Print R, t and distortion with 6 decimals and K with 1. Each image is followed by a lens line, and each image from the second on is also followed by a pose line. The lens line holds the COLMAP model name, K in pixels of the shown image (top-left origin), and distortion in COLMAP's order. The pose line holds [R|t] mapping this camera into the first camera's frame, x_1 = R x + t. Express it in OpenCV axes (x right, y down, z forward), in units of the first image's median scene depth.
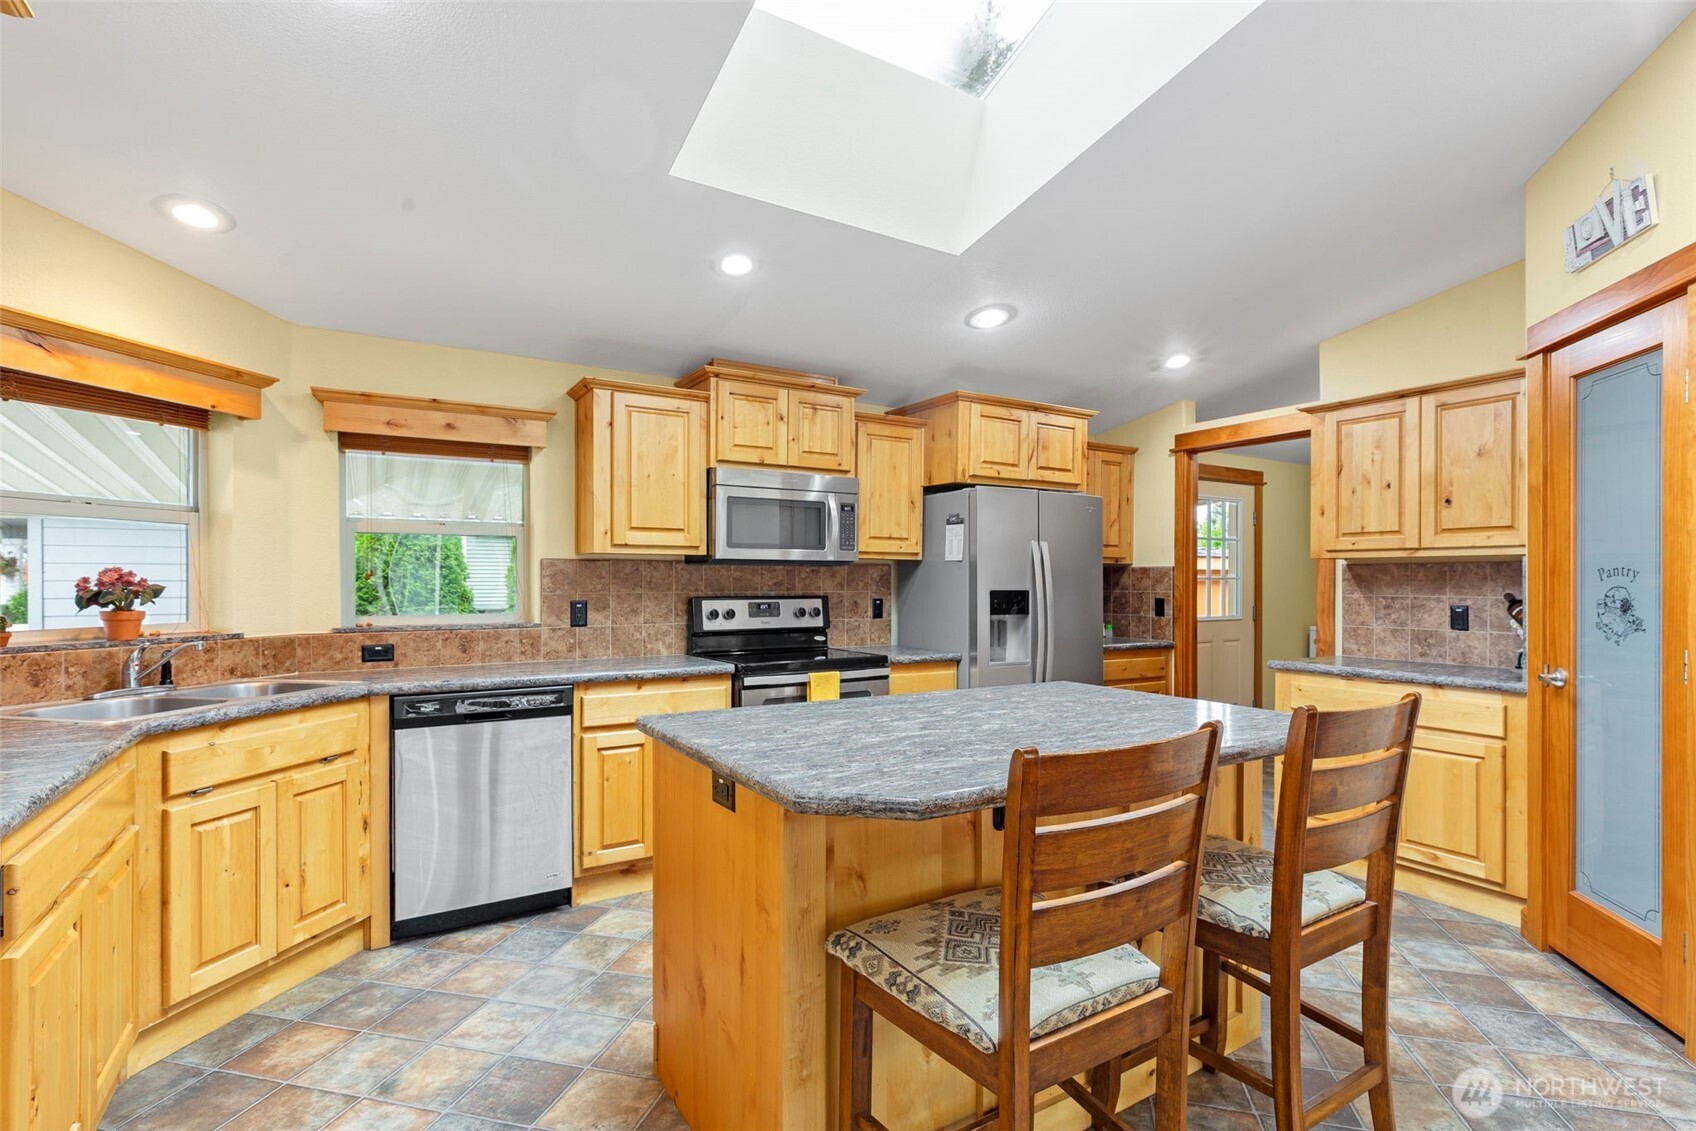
lens RADIAL K [[814.9, 0, 849.9], [0, 814.9, 575.7], [0, 0, 1]] dist [-0.000510, -0.000094]
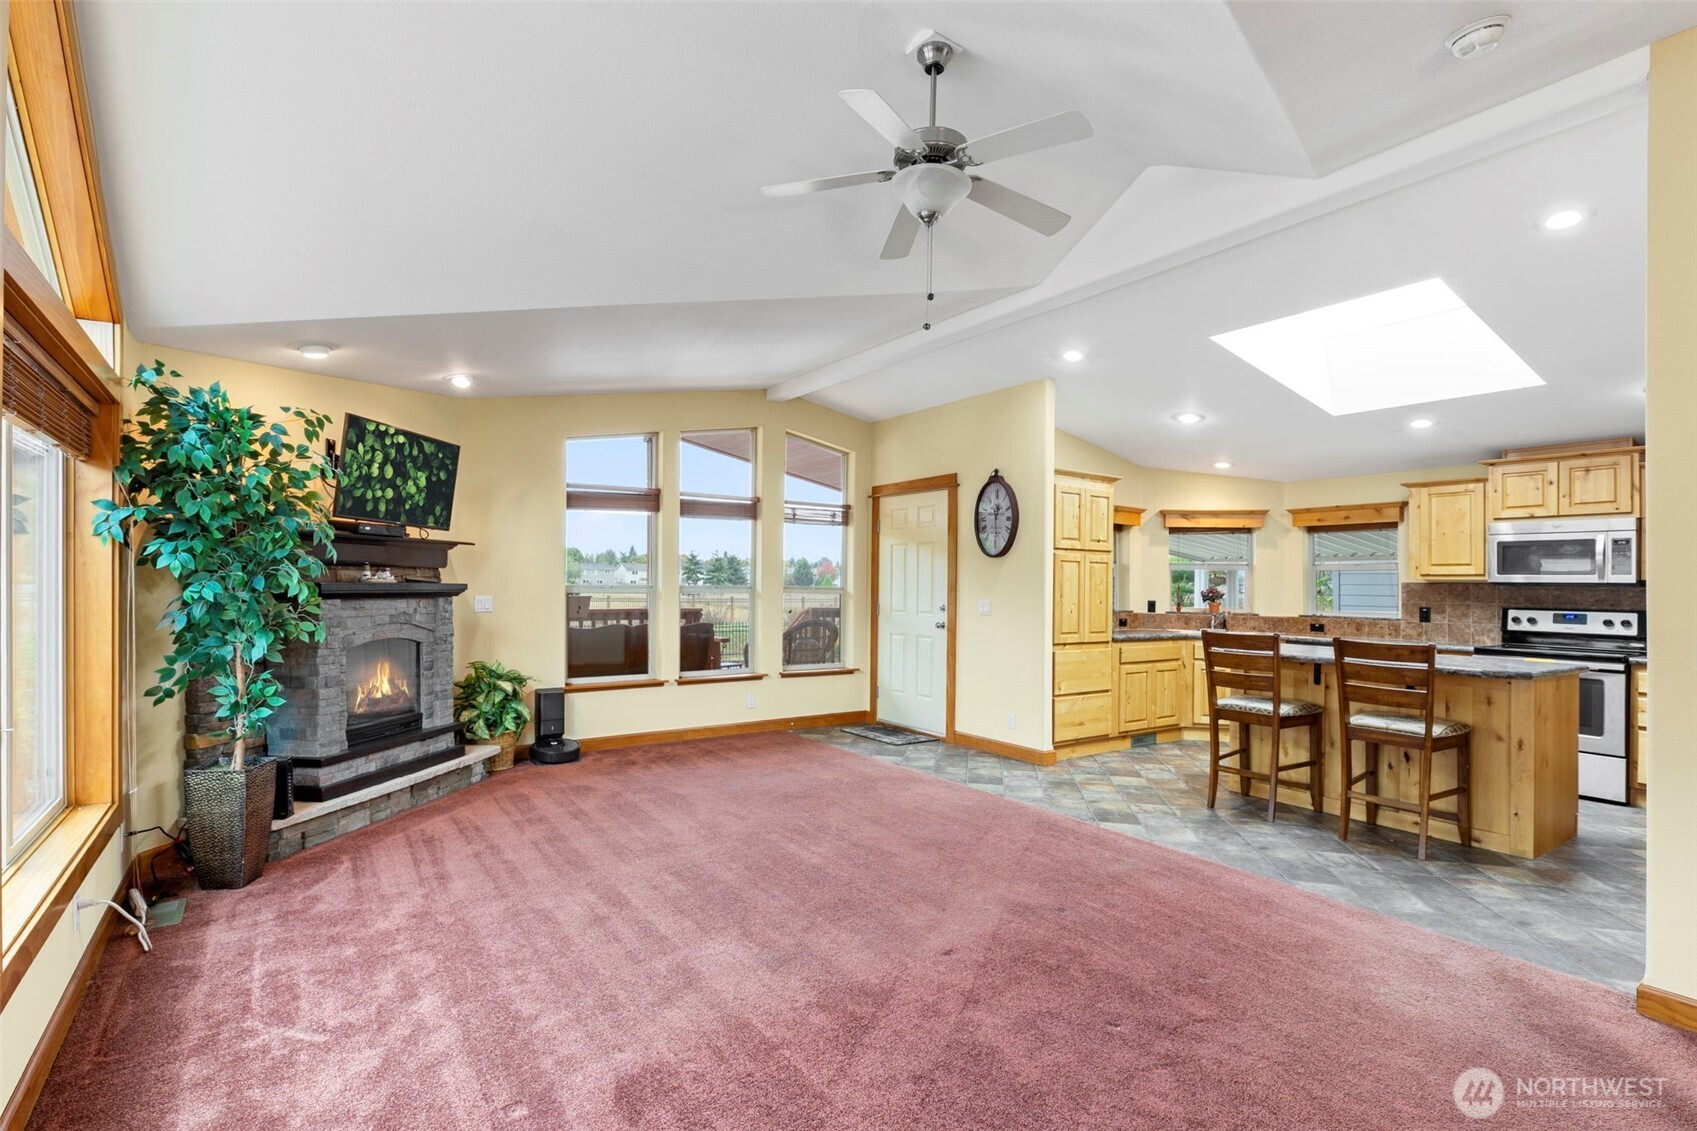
lens RADIAL K [[815.3, 0, 860.1], [0, 815.3, 580.3], [0, 0, 1]] dist [-0.000510, -0.000094]
pose [[0.084351, -0.004517, -0.996426, 1.286269], [-0.005784, 0.999971, -0.005023, -0.010188], [0.996419, 0.006187, 0.084322, -0.335692]]
